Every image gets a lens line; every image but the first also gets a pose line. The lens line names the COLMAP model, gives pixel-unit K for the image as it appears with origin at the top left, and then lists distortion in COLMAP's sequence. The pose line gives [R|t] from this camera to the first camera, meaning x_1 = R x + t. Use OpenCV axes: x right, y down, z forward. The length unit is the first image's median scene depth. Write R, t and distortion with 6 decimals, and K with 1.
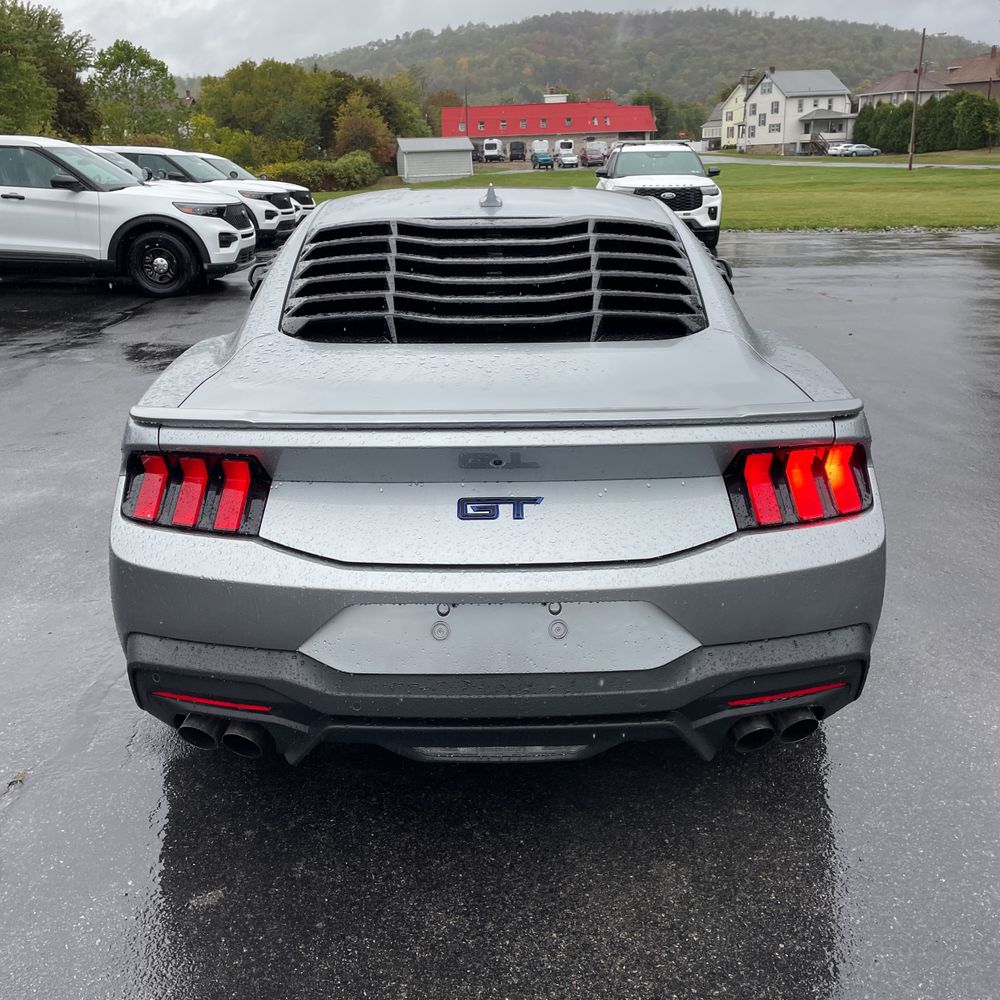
lens RADIAL K [[1002.5, 0, 496.3], [0, 1002.5, 488.0], [0, 0, 1]] dist [0.085423, -0.111564]
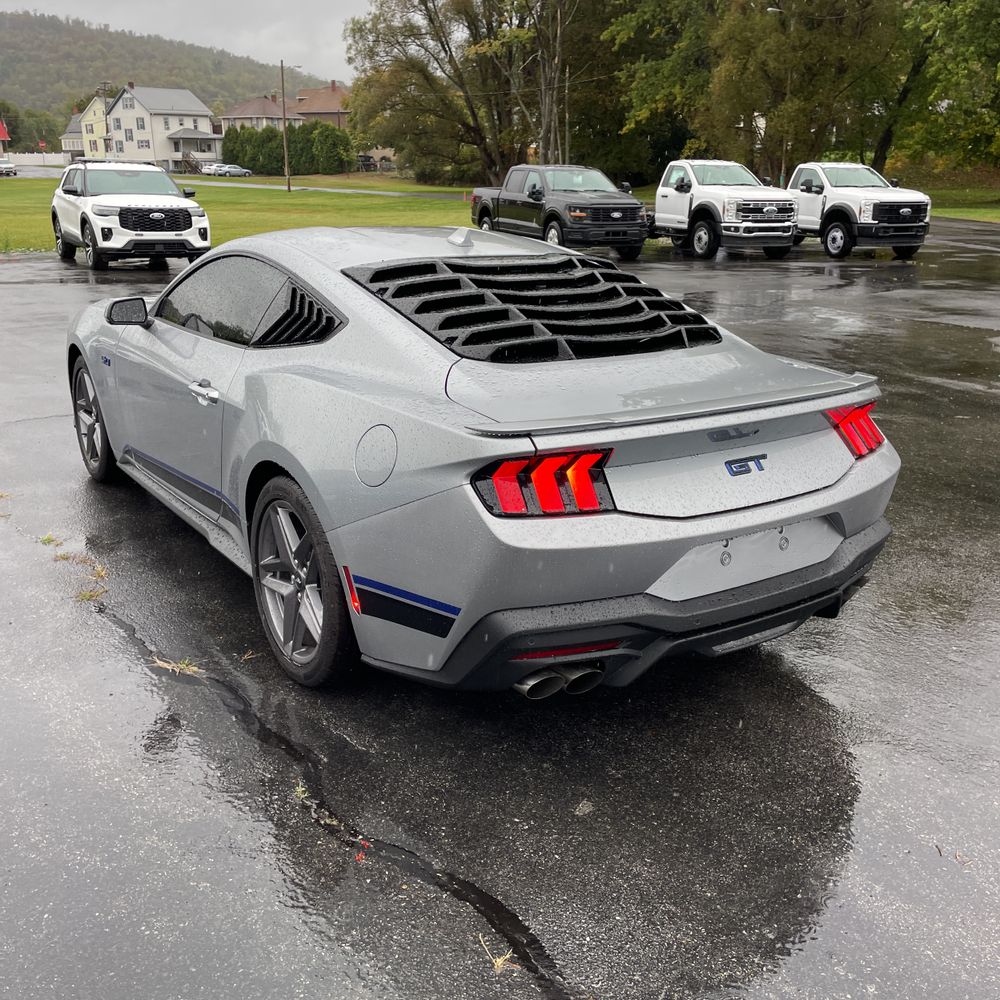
lens RADIAL K [[1005.9, 0, 497.1], [0, 1005.9, 487.6], [0, 0, 1]] dist [0.087220, -0.116923]
pose [[0.830978, -0.137556, 0.539031, -1.015718], [0.146338, 0.988873, 0.026754, -0.036570], [-0.536713, 0.056649, 0.841861, -0.015594]]
